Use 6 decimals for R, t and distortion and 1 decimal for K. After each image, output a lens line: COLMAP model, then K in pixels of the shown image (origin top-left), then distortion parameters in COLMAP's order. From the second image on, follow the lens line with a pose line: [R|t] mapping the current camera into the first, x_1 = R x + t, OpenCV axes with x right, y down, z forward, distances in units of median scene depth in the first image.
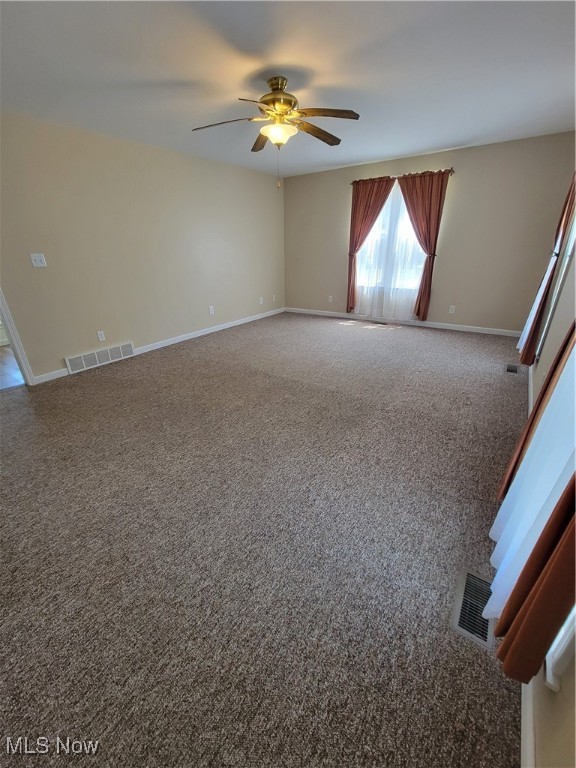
lens RADIAL K [[313.4, 0, 284.9], [0, 313.4, 384.8], [0, 0, 1]] dist [-0.008457, 0.001058]
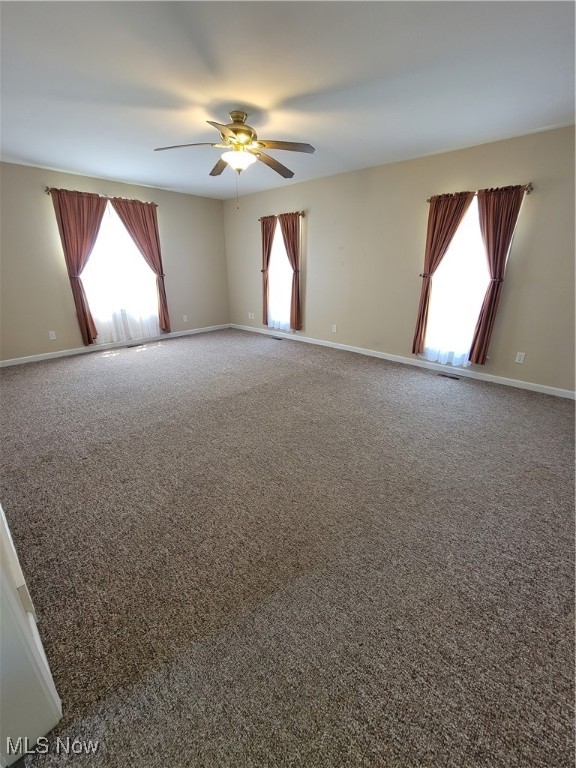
lens RADIAL K [[313.4, 0, 284.9], [0, 313.4, 384.8], [0, 0, 1]] dist [-0.008457, 0.001058]
pose [[0.138230, -0.333396, 0.932598, -0.988440], [0.400705, 0.879953, 0.255183, -0.264026], [-0.905720, 0.338423, 0.255229, 0.663396]]
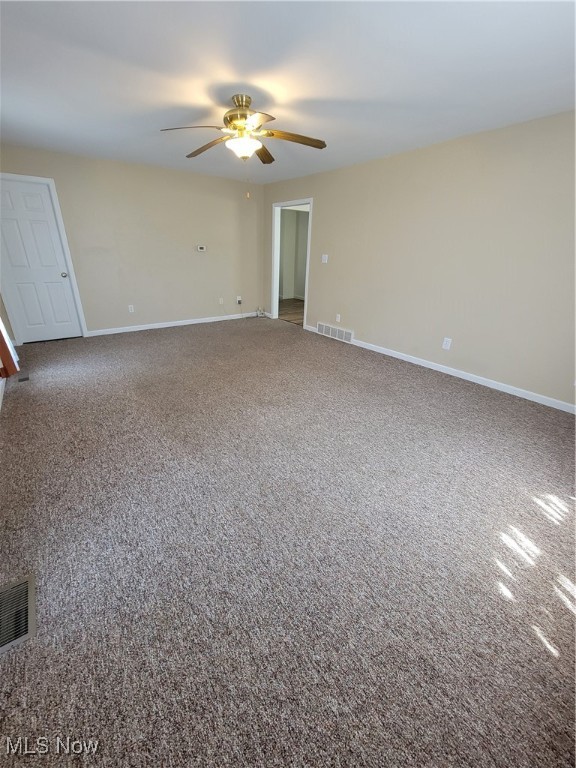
lens RADIAL K [[313.4, 0, 284.9], [0, 313.4, 384.8], [0, 0, 1]] dist [-0.008457, 0.001058]
pose [[-0.304138, 0.392028, -0.868225, 0.905138], [-0.405142, 0.771641, 0.490338, -0.598878], [0.862184, 0.500884, -0.075858, 1.254643]]
